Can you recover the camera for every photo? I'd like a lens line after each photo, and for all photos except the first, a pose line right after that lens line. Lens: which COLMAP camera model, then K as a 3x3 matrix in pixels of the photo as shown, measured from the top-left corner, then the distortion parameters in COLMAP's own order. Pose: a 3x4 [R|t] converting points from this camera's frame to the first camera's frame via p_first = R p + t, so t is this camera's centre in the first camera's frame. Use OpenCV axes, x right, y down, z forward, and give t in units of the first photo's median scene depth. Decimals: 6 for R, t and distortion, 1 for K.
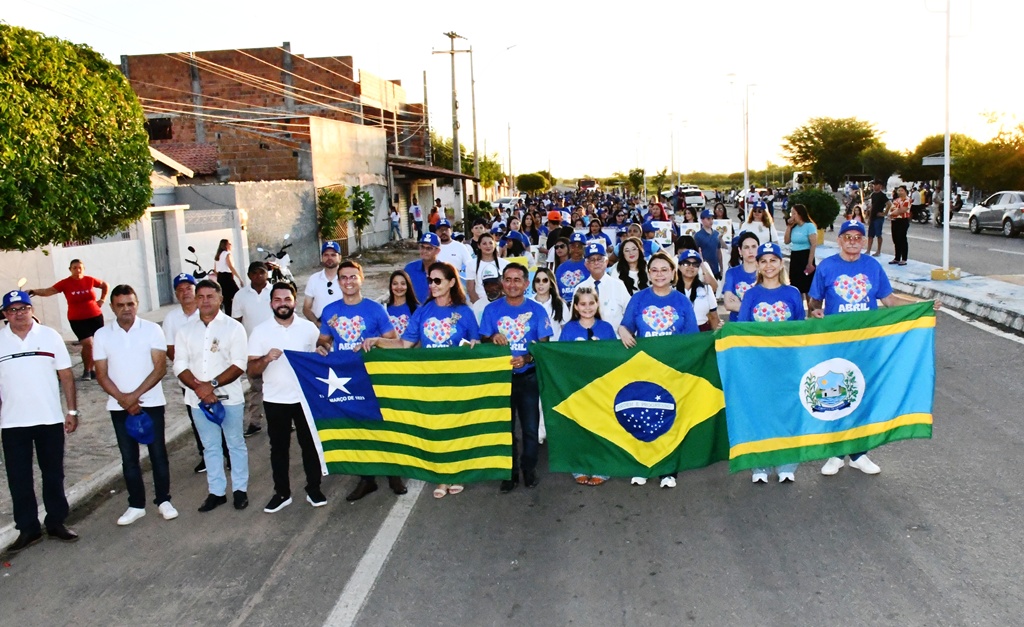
lens RADIAL K [[962.5, 0, 607.9], [0, 962.5, 365.6], [0, 0, 1]] dist [-0.149083, 0.110549]
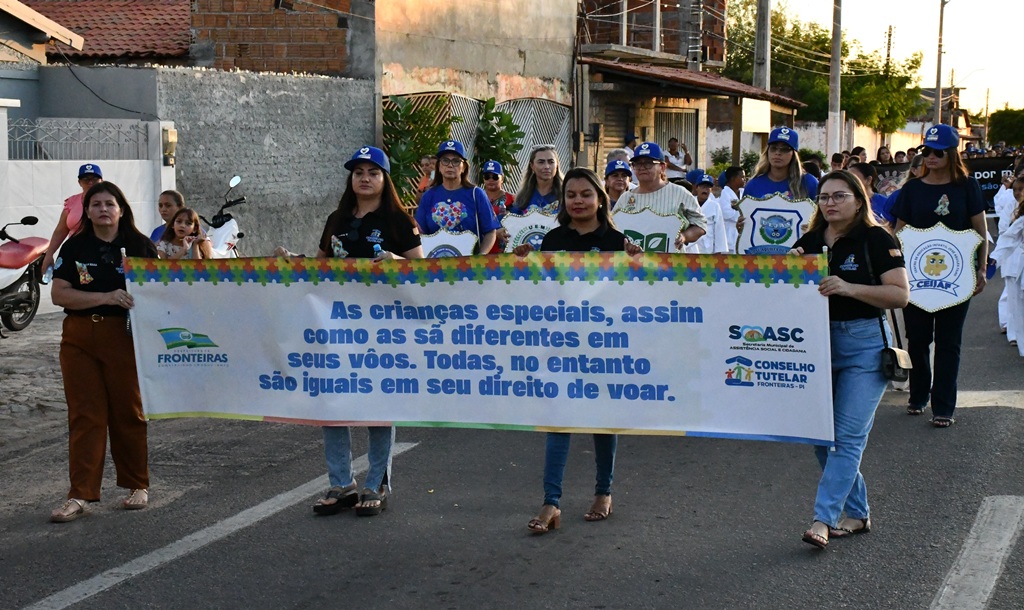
lens RADIAL K [[1986.7, 0, 508.7], [0, 1986.7, 276.2], [0, 0, 1]] dist [0.392825, 0.362541]
pose [[0.941010, 0.056566, -0.333616, 0.086179], [-0.095246, 0.990344, -0.100737, -0.001716], [0.324697, 0.126570, 0.937311, 0.079467]]
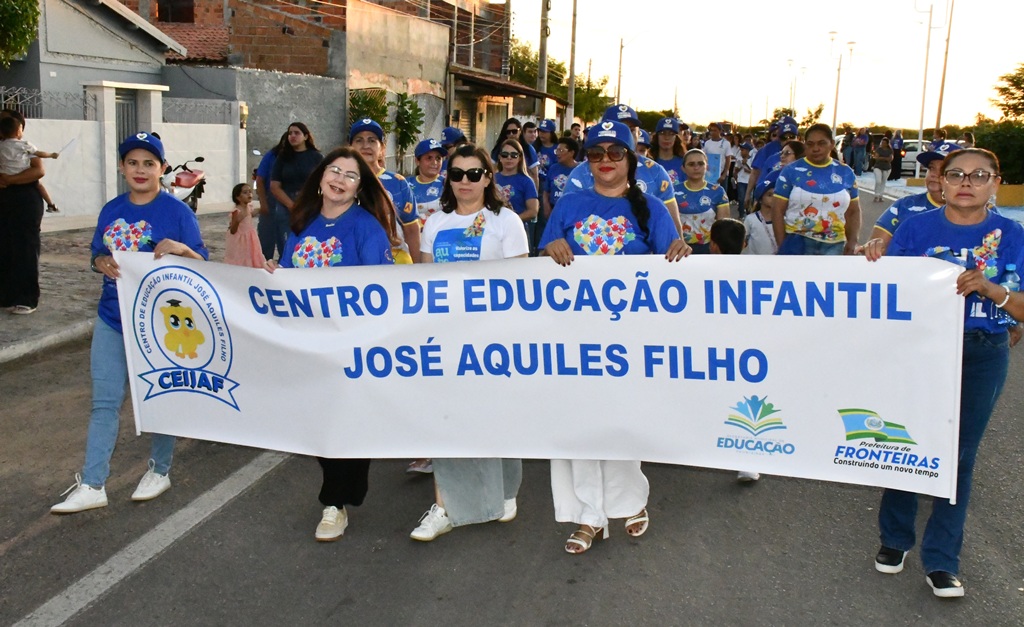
lens RADIAL K [[1214.2, 0, 506.4], [0, 1214.2, 311.0], [0, 0, 1]] dist [0.010983, 0.381878]
pose [[0.978146, 0.091030, -0.186932, 0.024896], [-0.098096, 0.994758, -0.028885, 0.011773], [0.183323, 0.046591, 0.981948, 0.033195]]
